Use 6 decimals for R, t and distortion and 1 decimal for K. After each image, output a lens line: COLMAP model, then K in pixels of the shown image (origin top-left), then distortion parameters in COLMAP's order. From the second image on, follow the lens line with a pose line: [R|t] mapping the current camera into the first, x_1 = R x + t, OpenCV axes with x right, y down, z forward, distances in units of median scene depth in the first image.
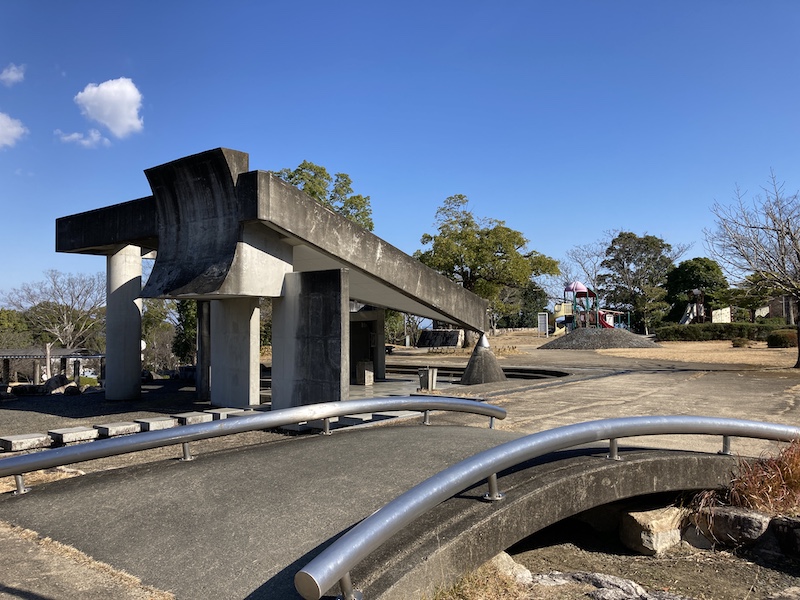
lens RADIAL K [[654.0, 0, 401.1], [0, 654.0, 304.4], [0, 0, 1]] dist [0.009569, -0.006816]
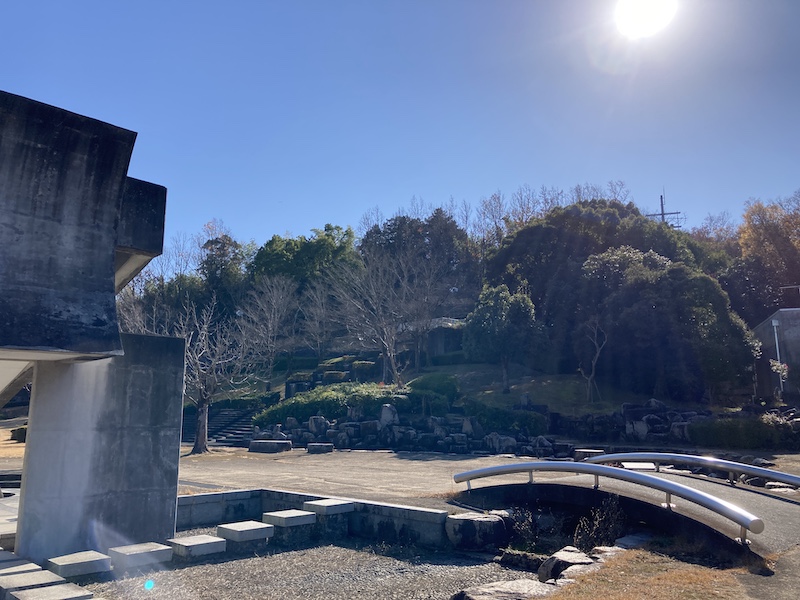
lens RADIAL K [[654.0, 0, 400.6], [0, 654.0, 296.7], [0, 0, 1]] dist [0.009569, -0.006816]
pose [[0.105348, 0.189298, 0.976252, -0.821641], [-0.027057, 0.981897, -0.187473, 0.035812], [-0.994067, -0.006665, 0.108562, 0.636768]]
